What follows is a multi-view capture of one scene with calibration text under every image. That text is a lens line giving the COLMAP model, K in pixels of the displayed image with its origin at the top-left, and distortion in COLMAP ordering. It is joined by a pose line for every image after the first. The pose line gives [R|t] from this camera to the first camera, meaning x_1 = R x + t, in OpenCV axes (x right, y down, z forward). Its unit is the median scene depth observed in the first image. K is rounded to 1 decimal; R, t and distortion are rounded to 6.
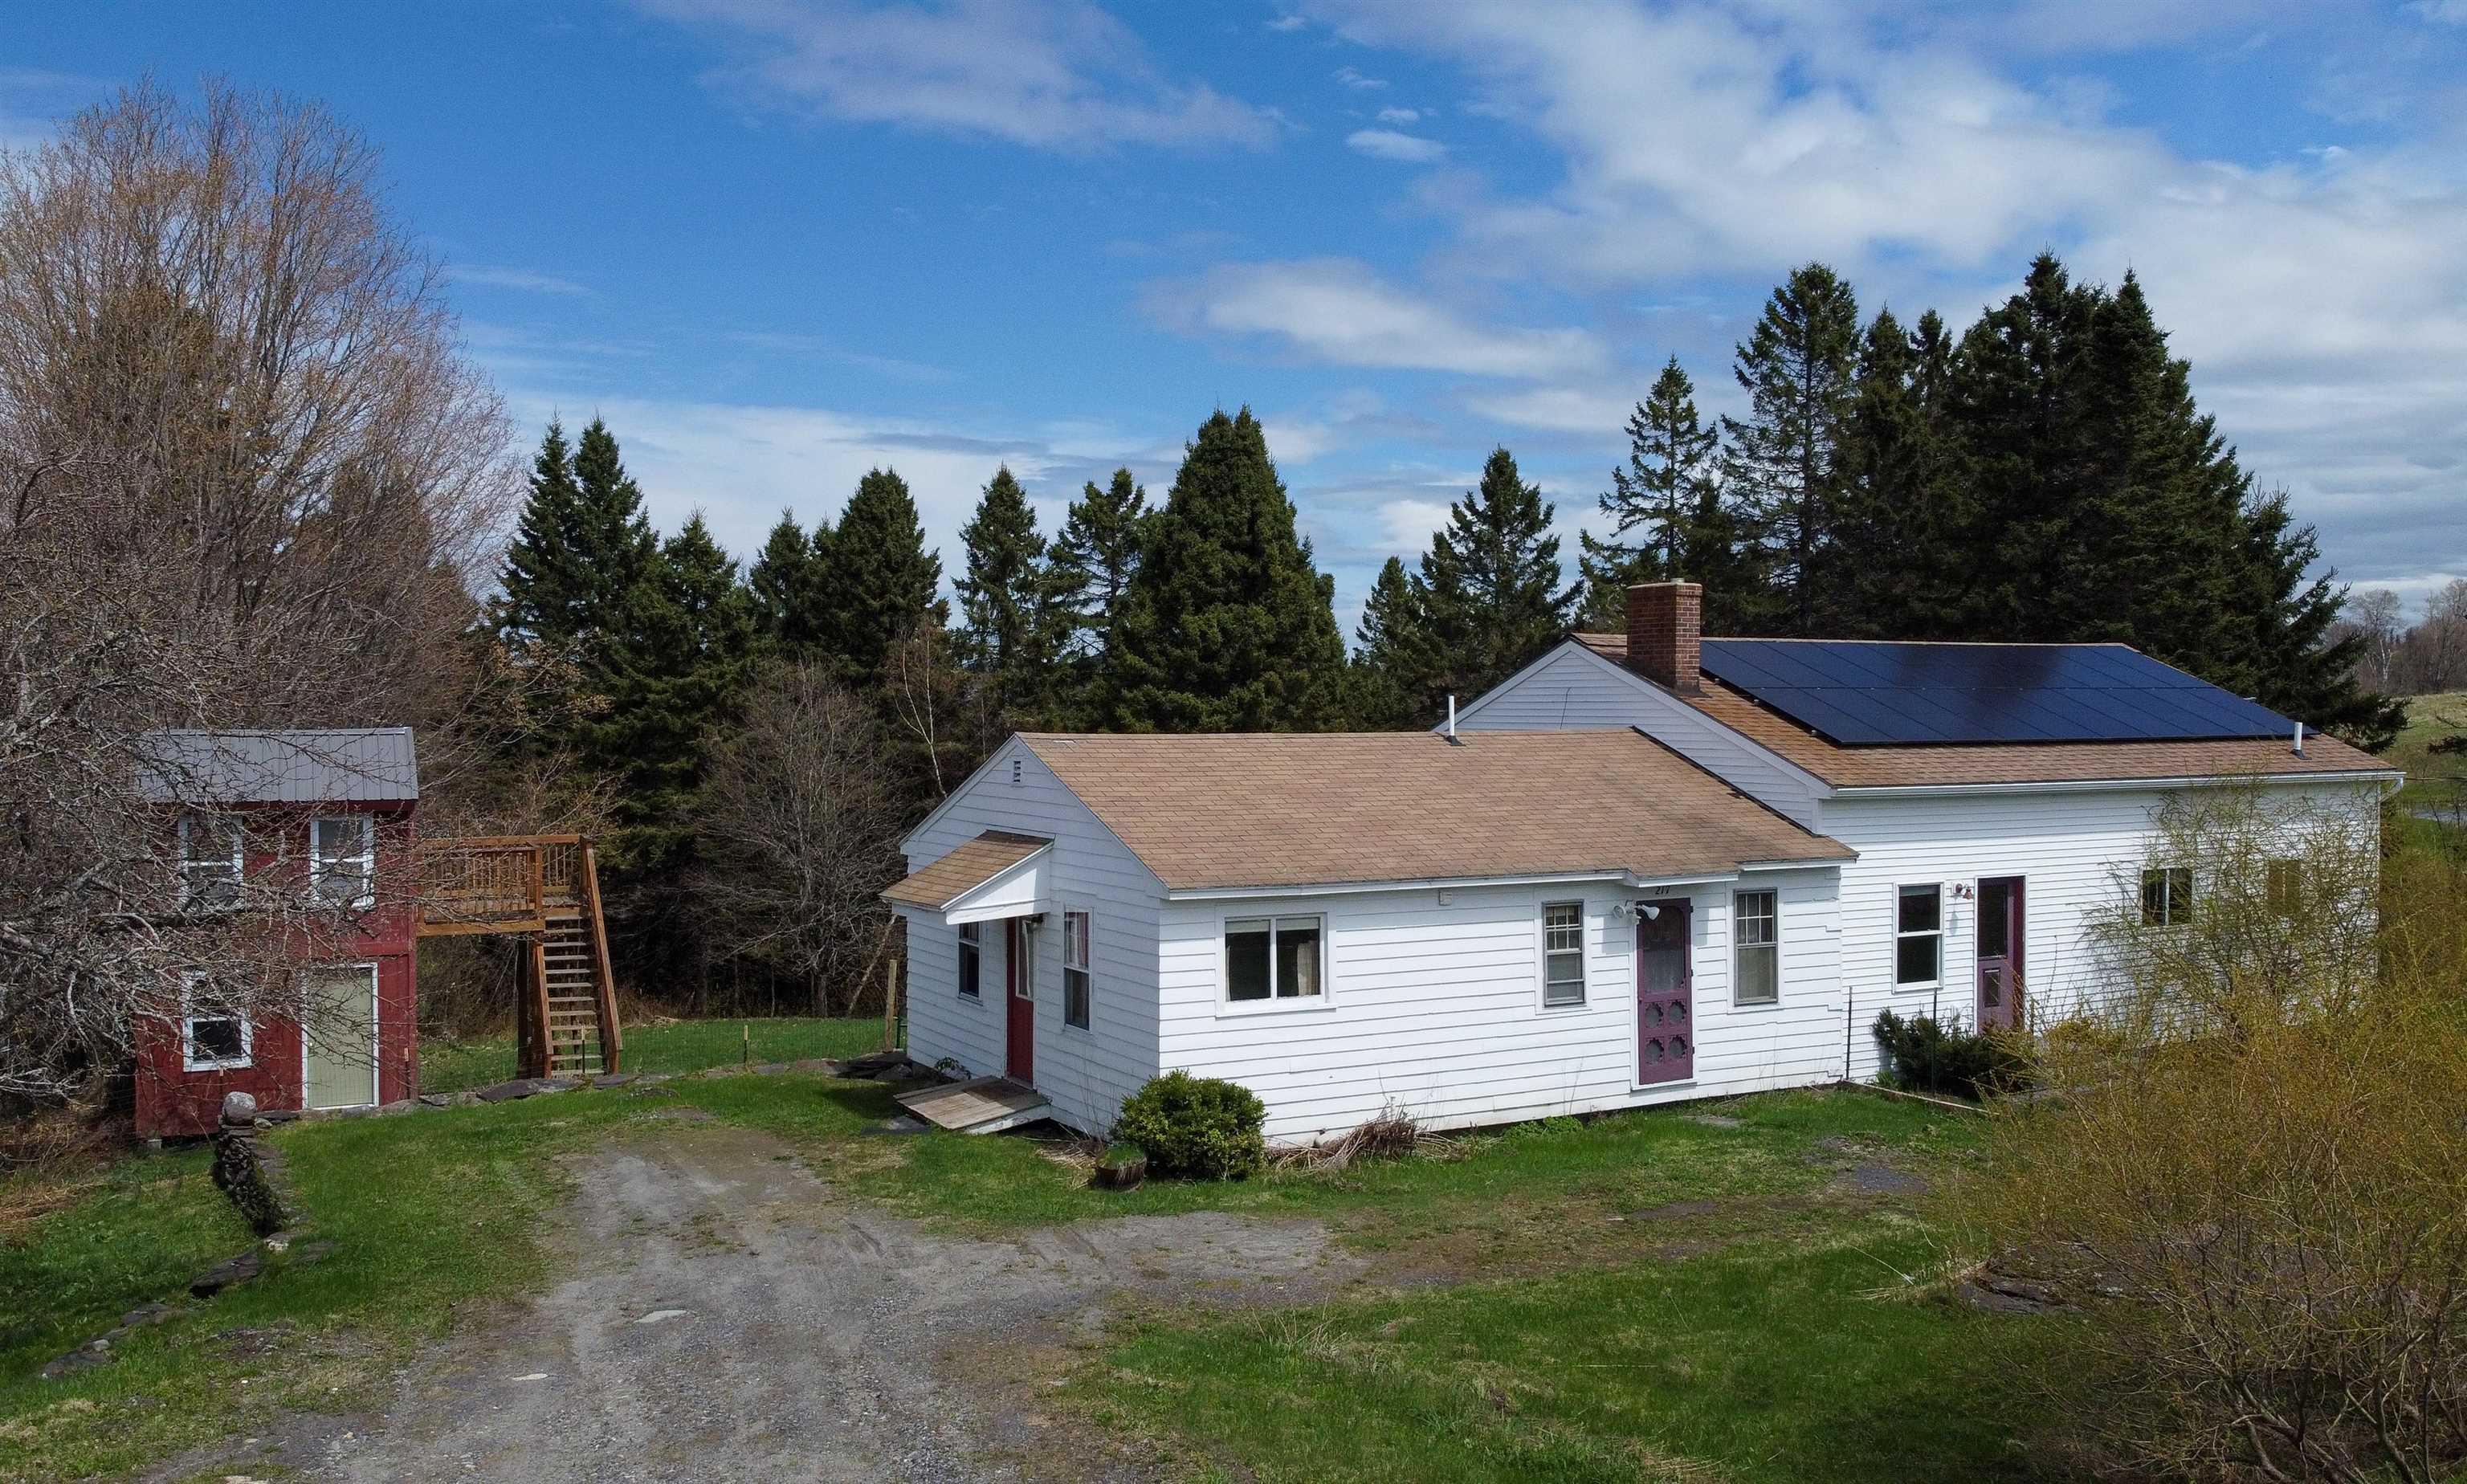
lens RADIAL K [[1920.2, 0, 1186.8], [0, 1920.2, 736.4], [0, 0, 1]] dist [0.255547, -0.627684]
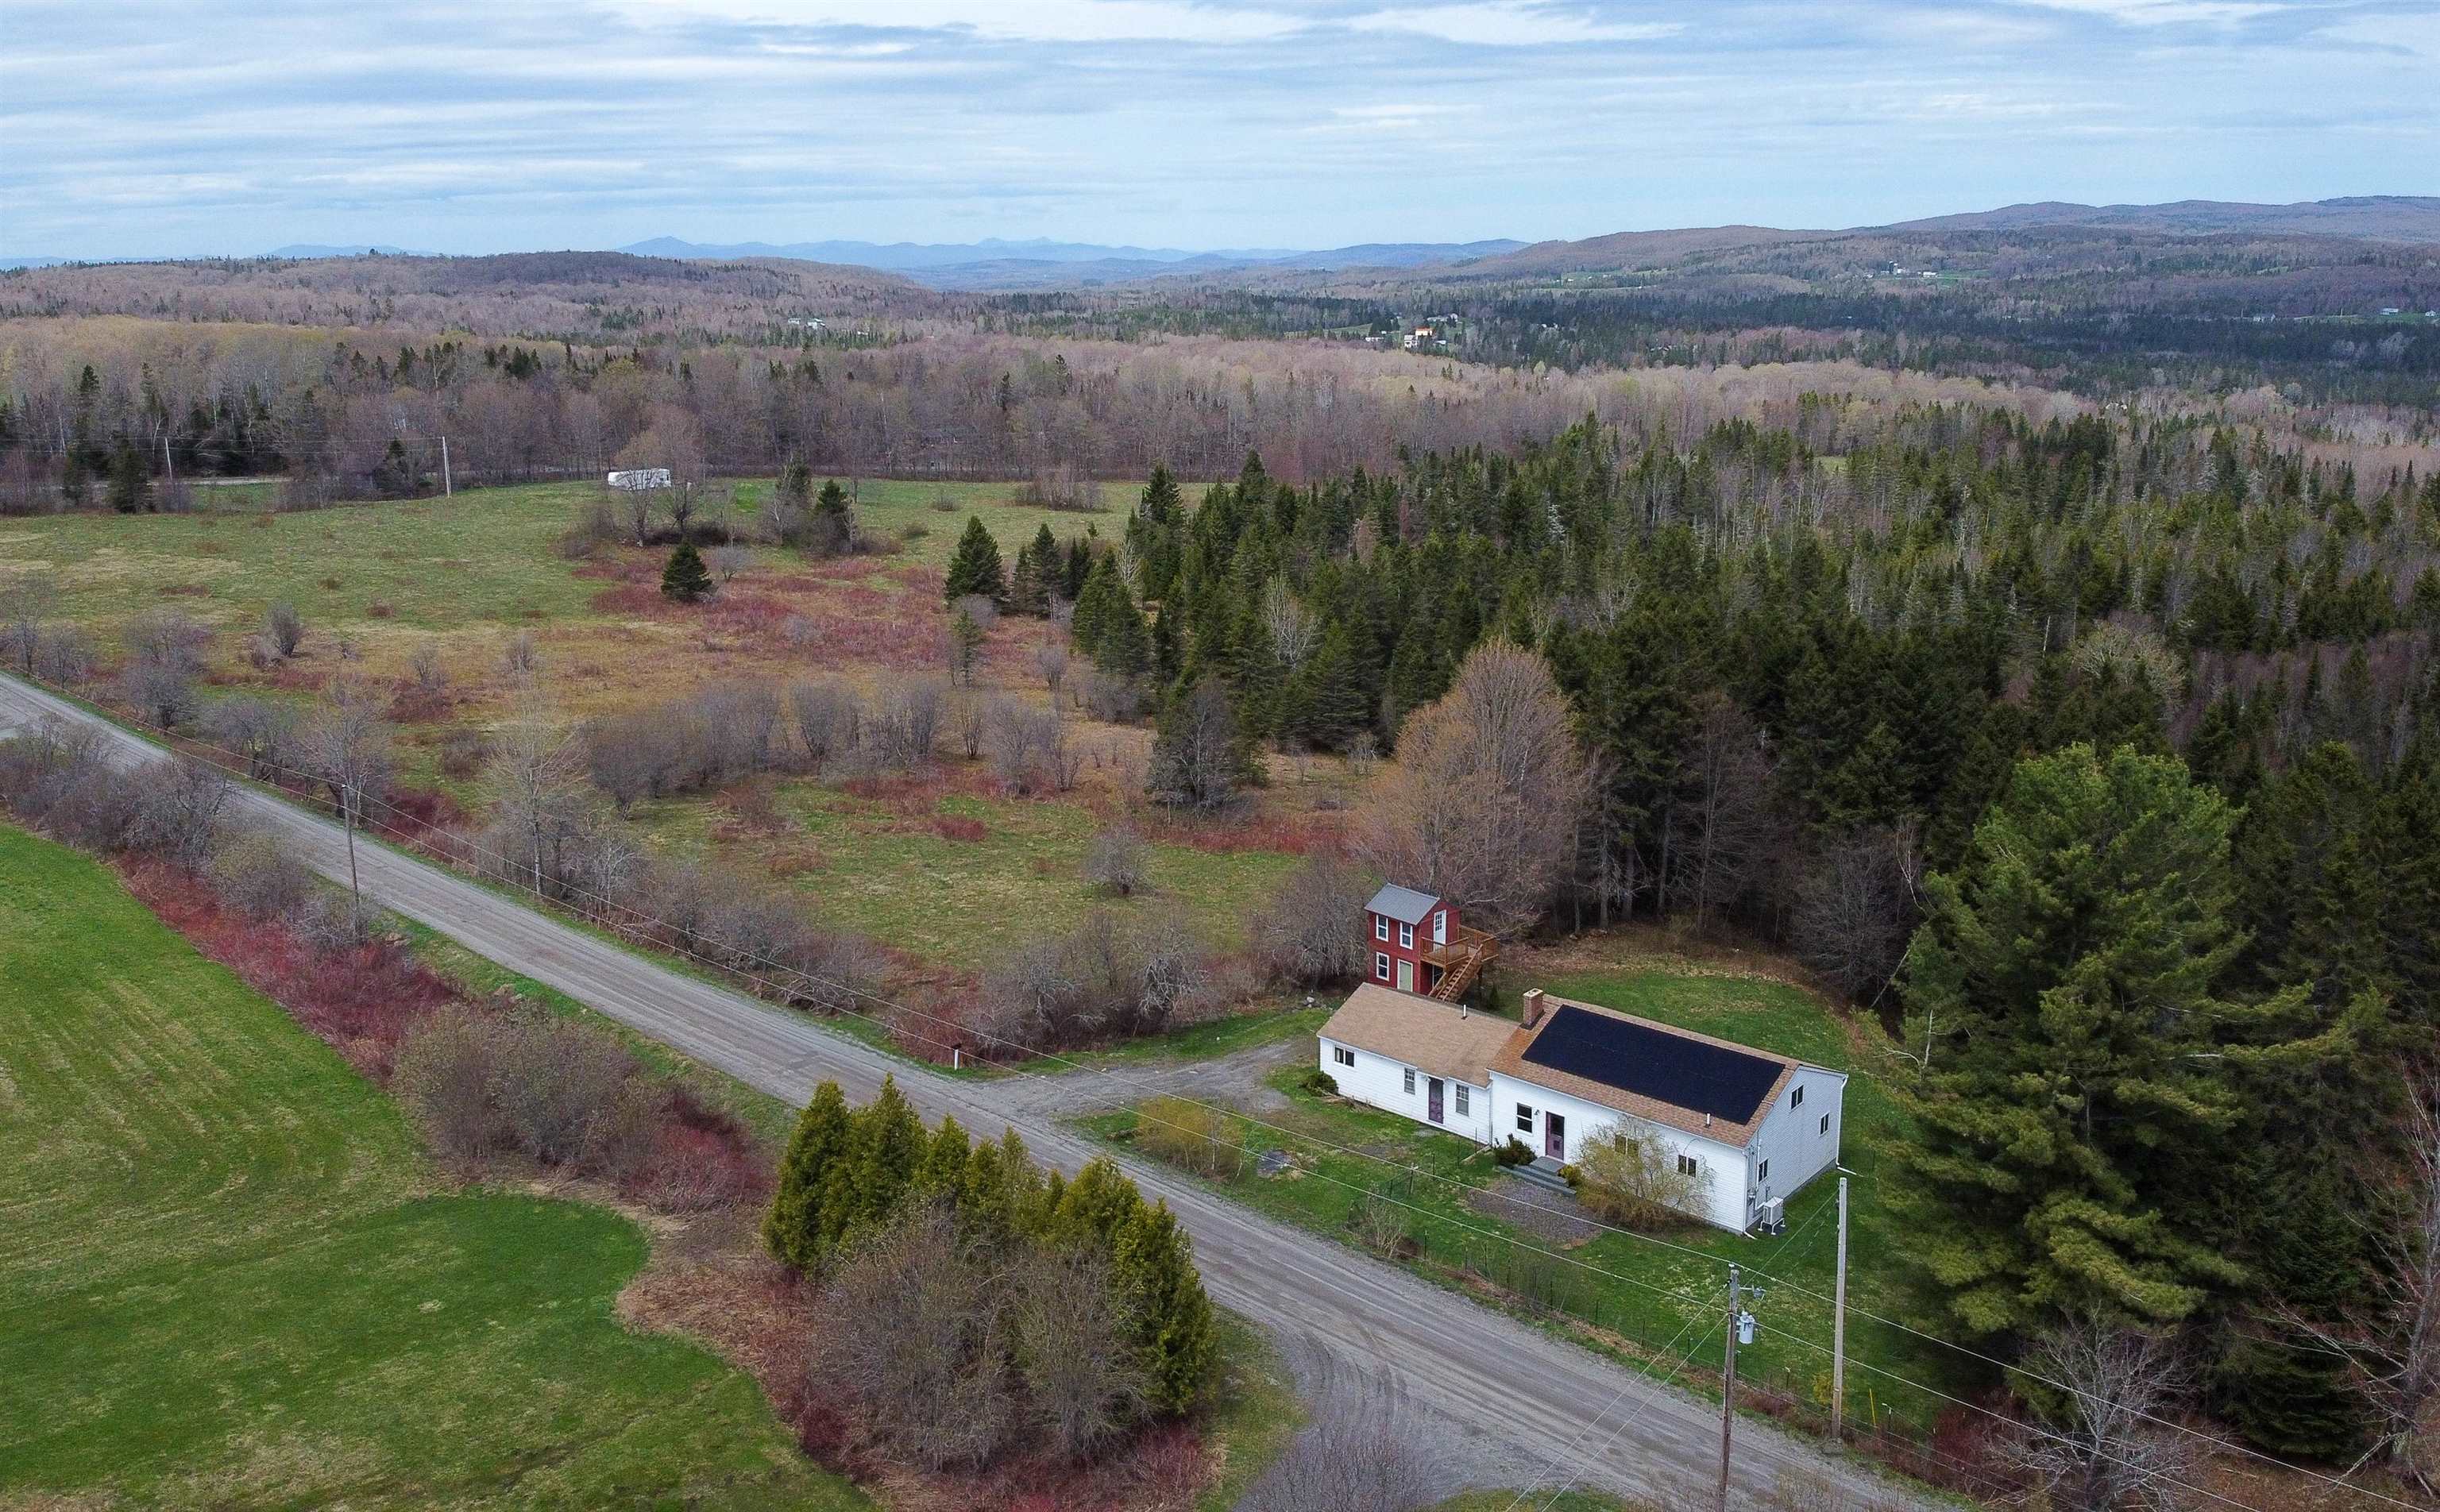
lens RADIAL K [[2029.1, 0, 1213.4], [0, 2029.1, 687.1], [0, 0, 1]] dist [0.063292, -0.209243]
pose [[0.336709, 0.202834, -0.919503, 3.301665], [-0.011183, 0.977316, 0.211492, -1.379830], [0.941542, -0.060929, 0.331339, -0.645846]]
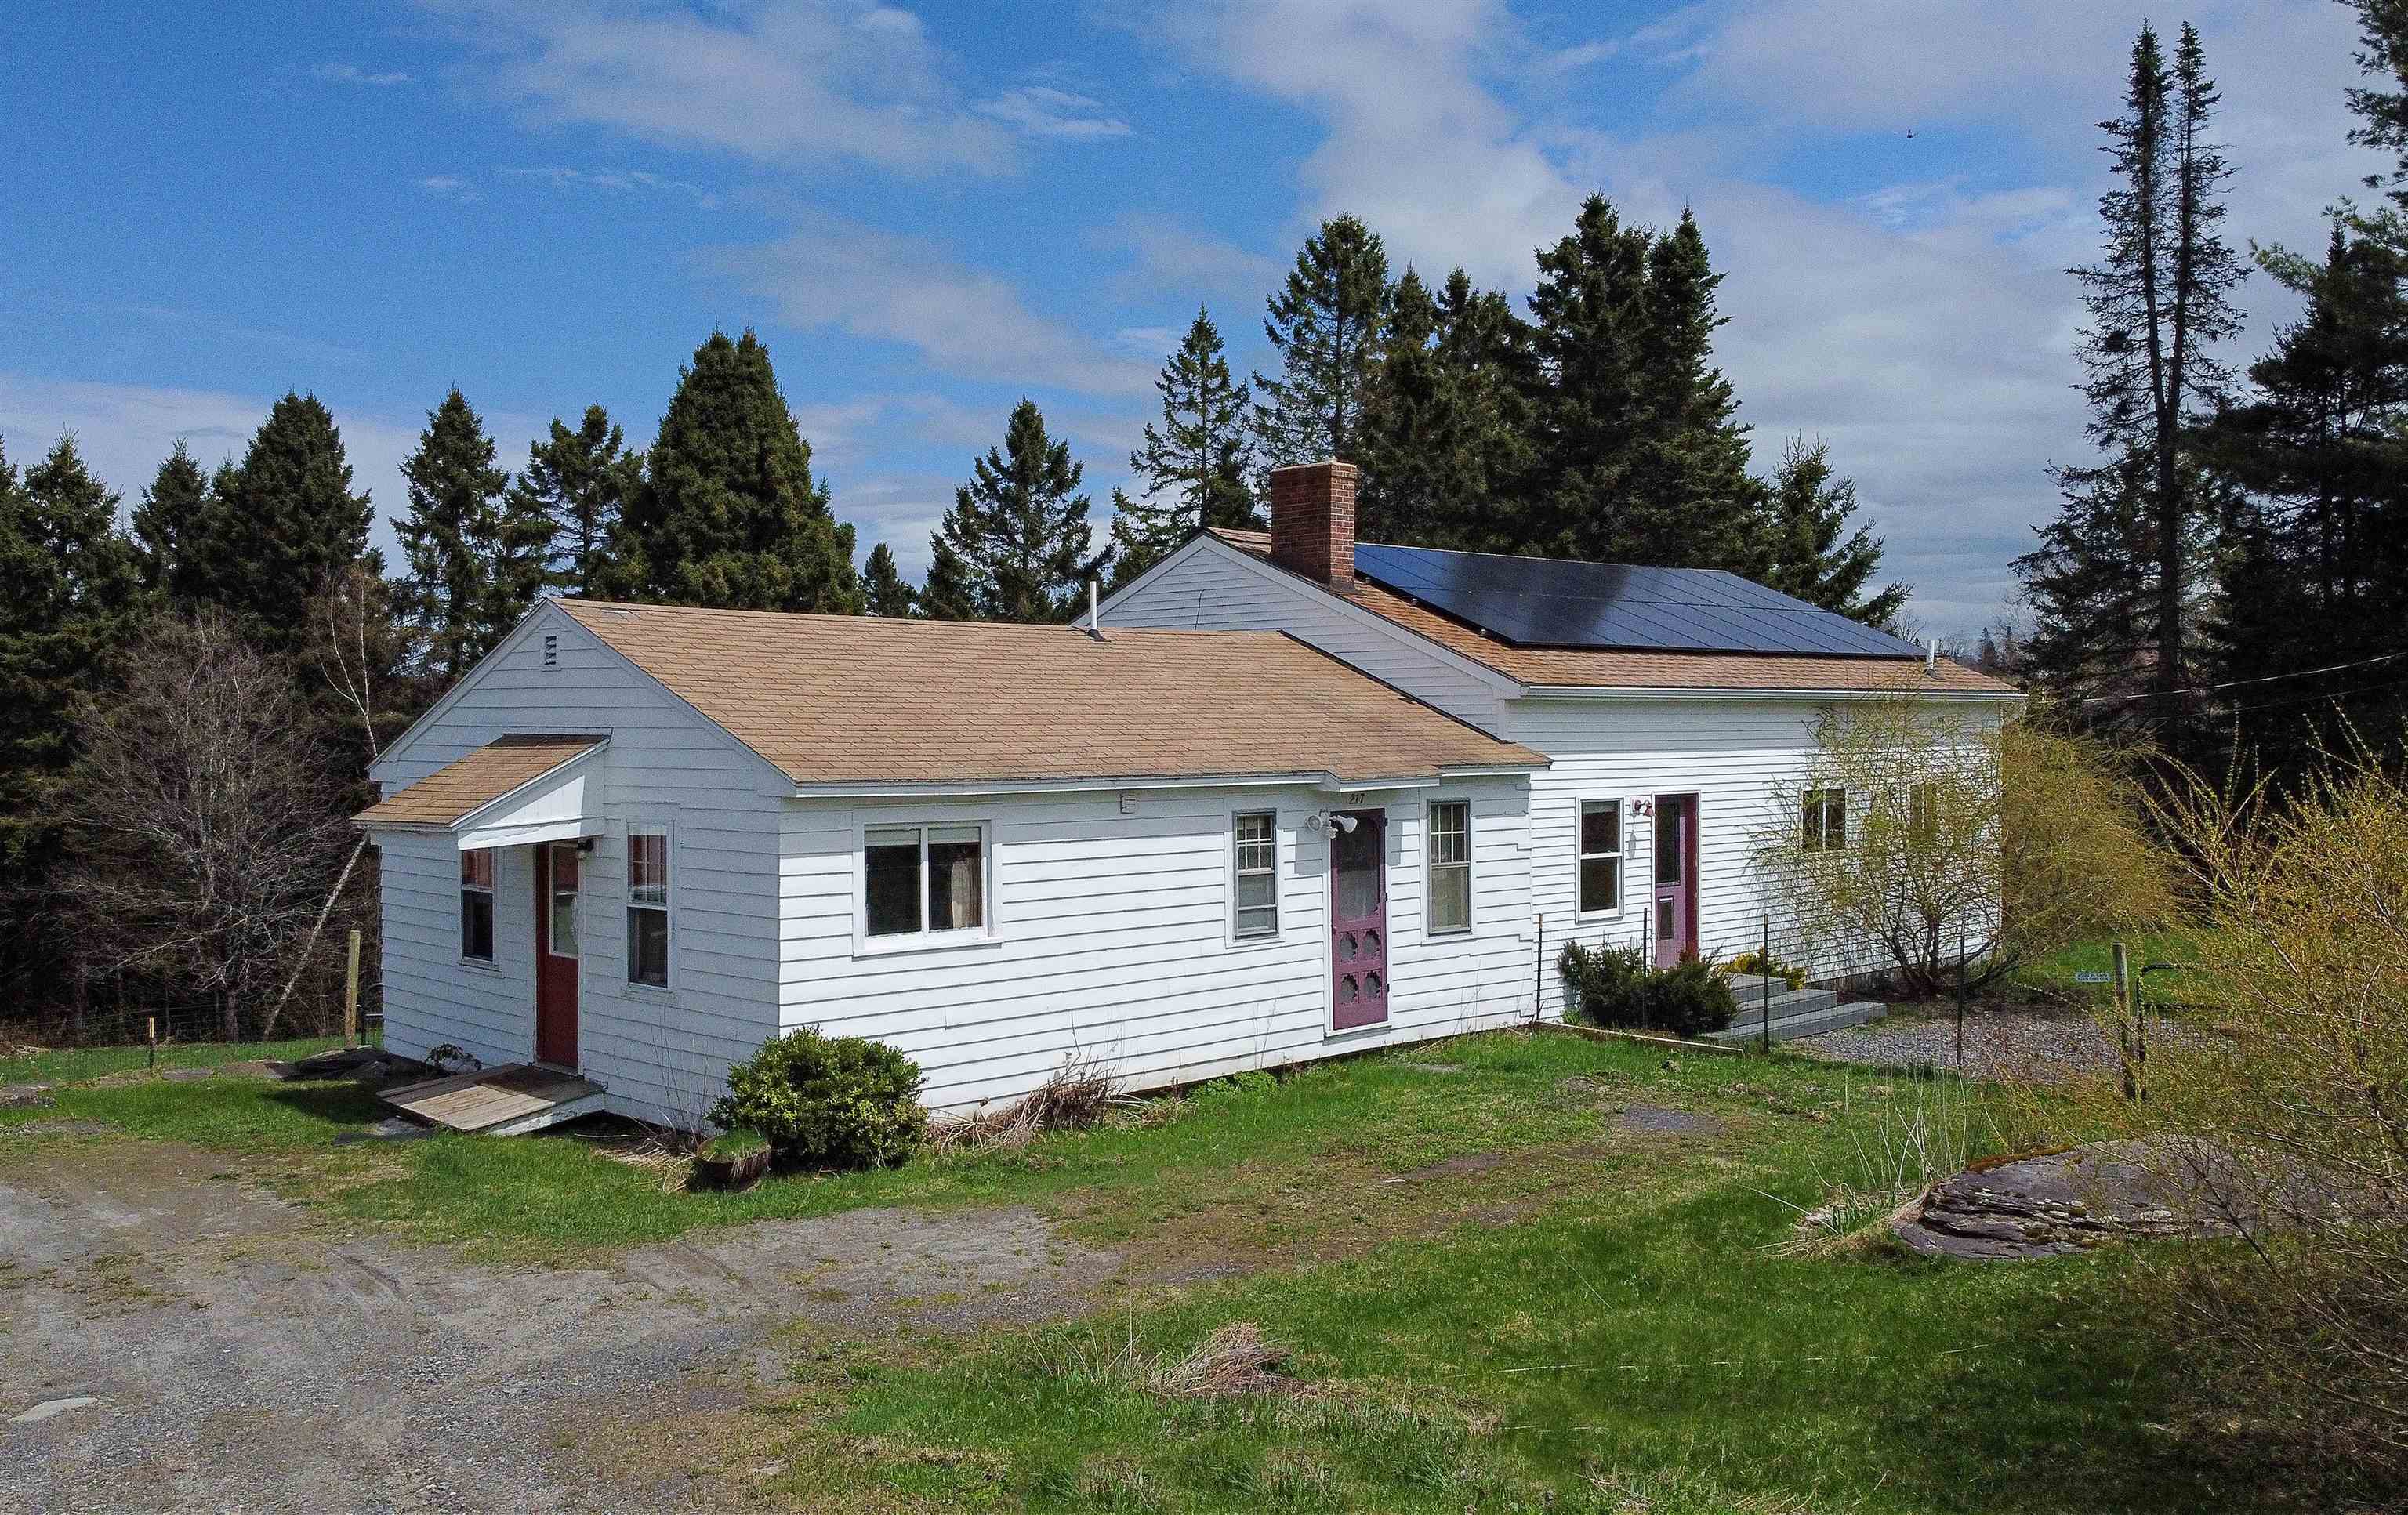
lens RADIAL K [[1955.8, 0, 1126.2], [0, 1955.8, 755.8], [0, 0, 1]] dist [0.271877, -0.727219]
pose [[0.970416, -0.005958, 0.241365, -0.052086], [0.005681, 0.999982, 0.001846, 0.052031], [-0.241372, -0.000420, 0.970433, 0.178972]]
